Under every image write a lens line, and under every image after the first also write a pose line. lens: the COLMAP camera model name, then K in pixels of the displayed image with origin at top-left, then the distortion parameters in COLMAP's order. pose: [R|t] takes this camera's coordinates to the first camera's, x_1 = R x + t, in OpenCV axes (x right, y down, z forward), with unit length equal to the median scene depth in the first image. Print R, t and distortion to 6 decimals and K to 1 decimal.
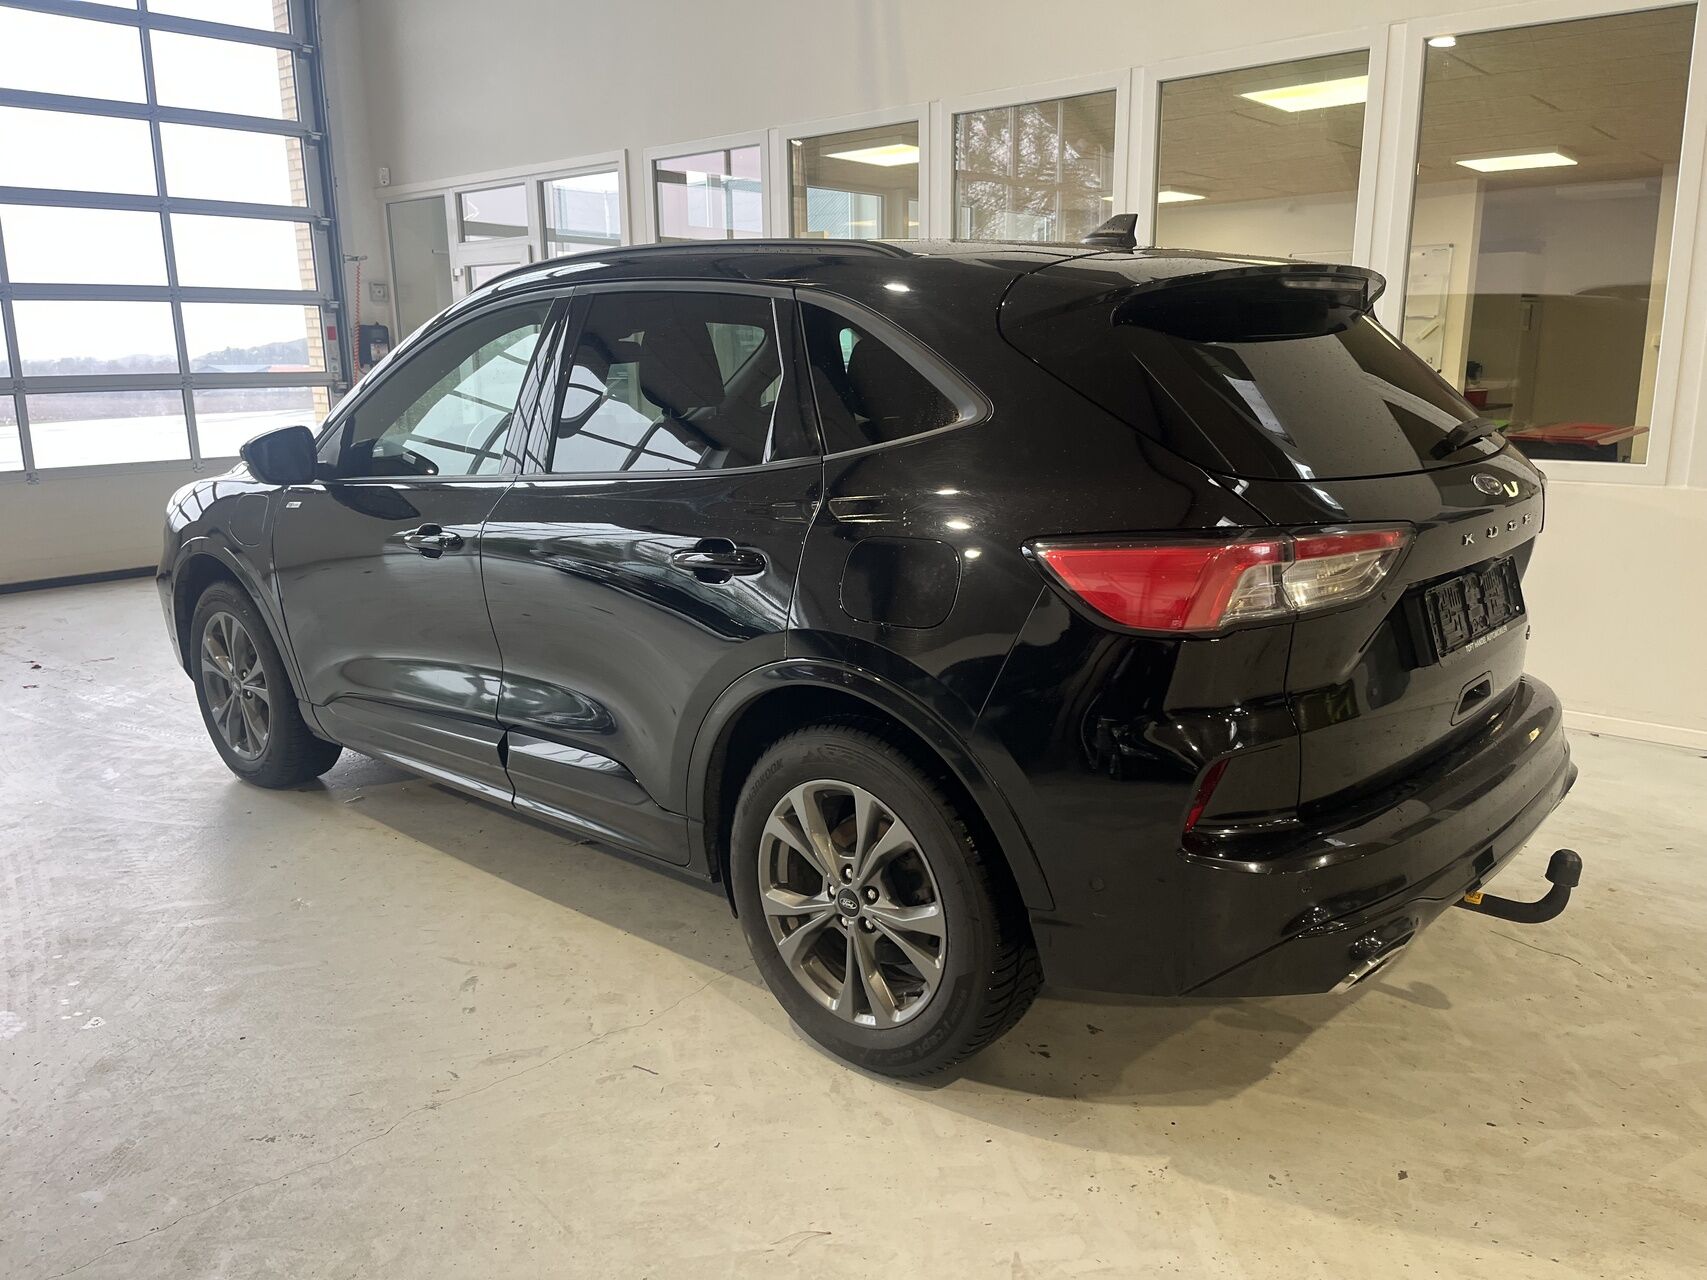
lens RADIAL K [[1314.3, 0, 853.5], [0, 1314.3, 640.0], [0, 0, 1]] dist [0.059547, -0.108946]
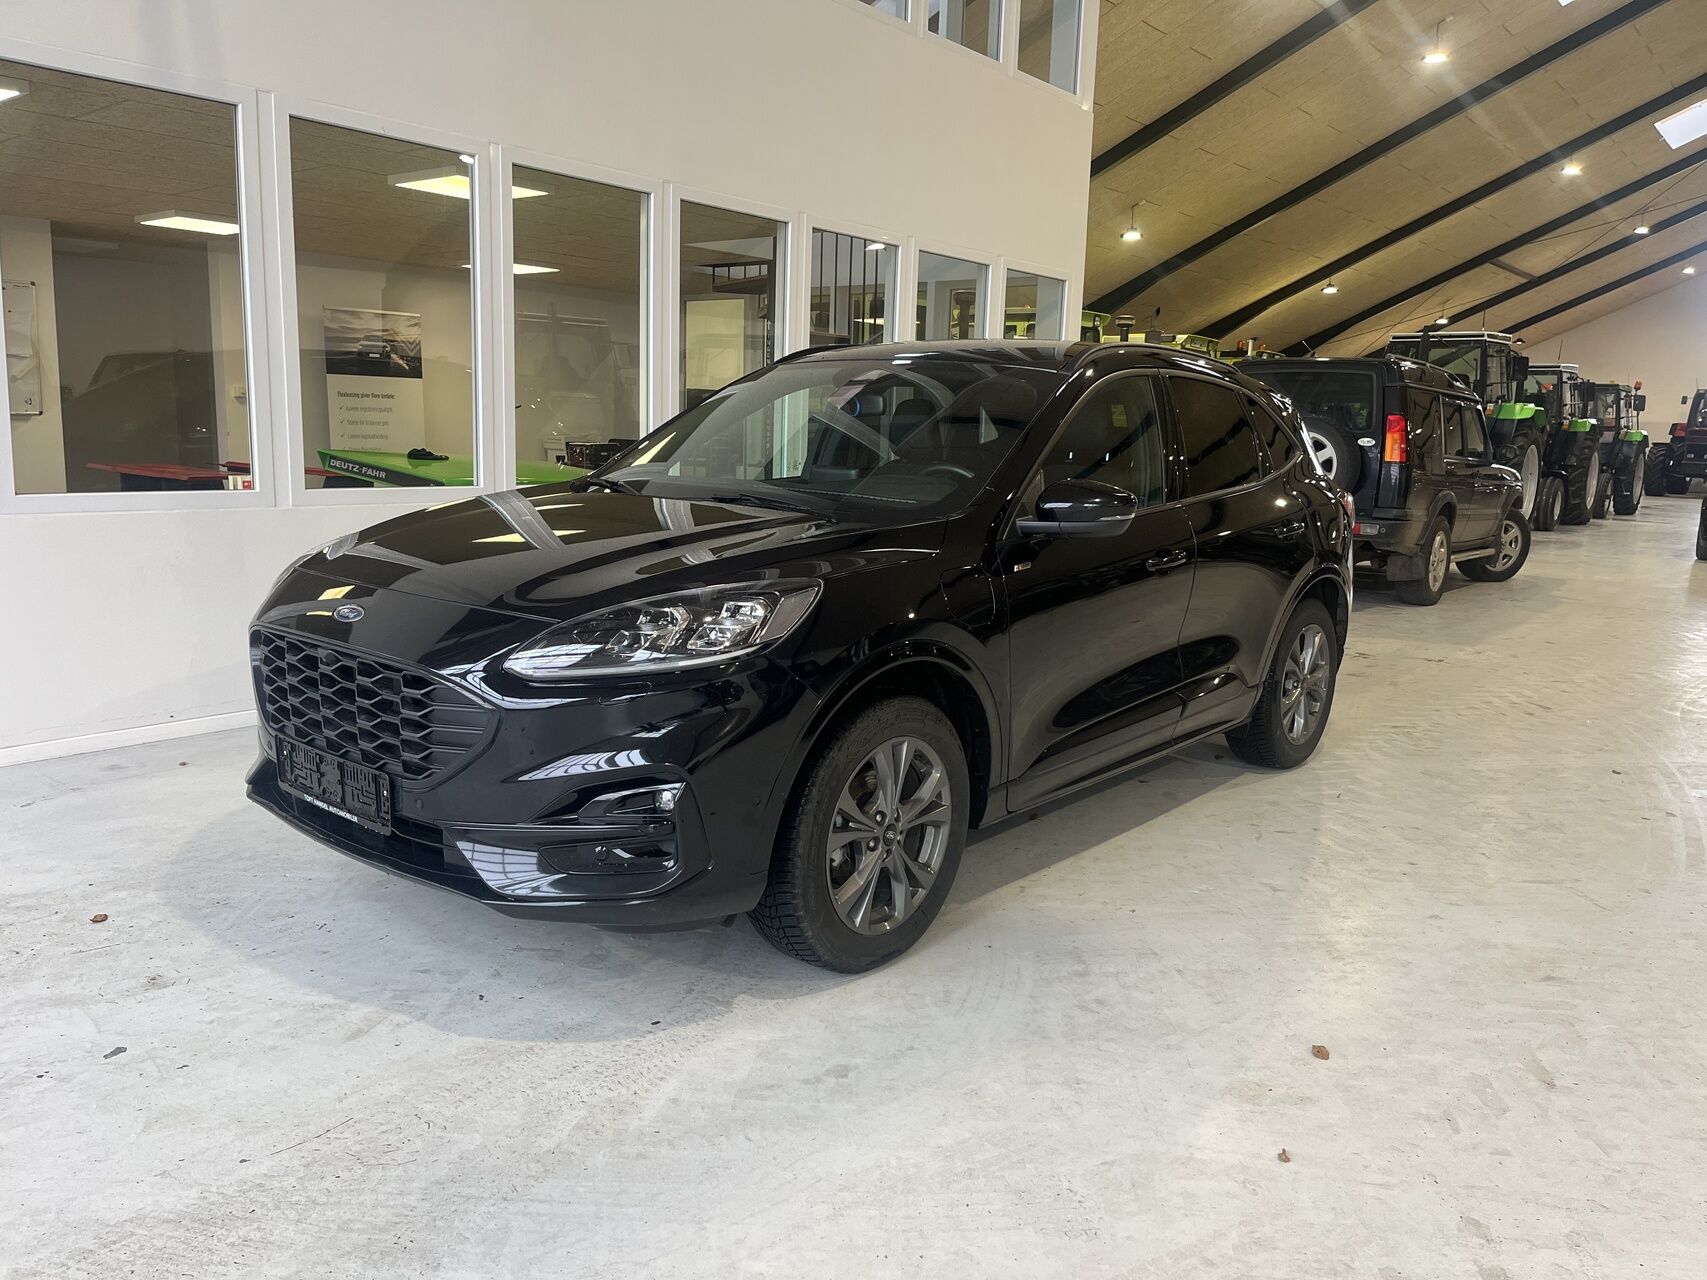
lens RADIAL K [[1314.3, 0, 853.5], [0, 1314.3, 640.0], [0, 0, 1]] dist [0.059547, -0.108946]
pose [[-0.057970, -0.153535, 0.986441, -1.148133], [0.179760, 0.970347, 0.161594, -0.191386], [-0.982001, 0.186690, -0.028652, 0.993572]]
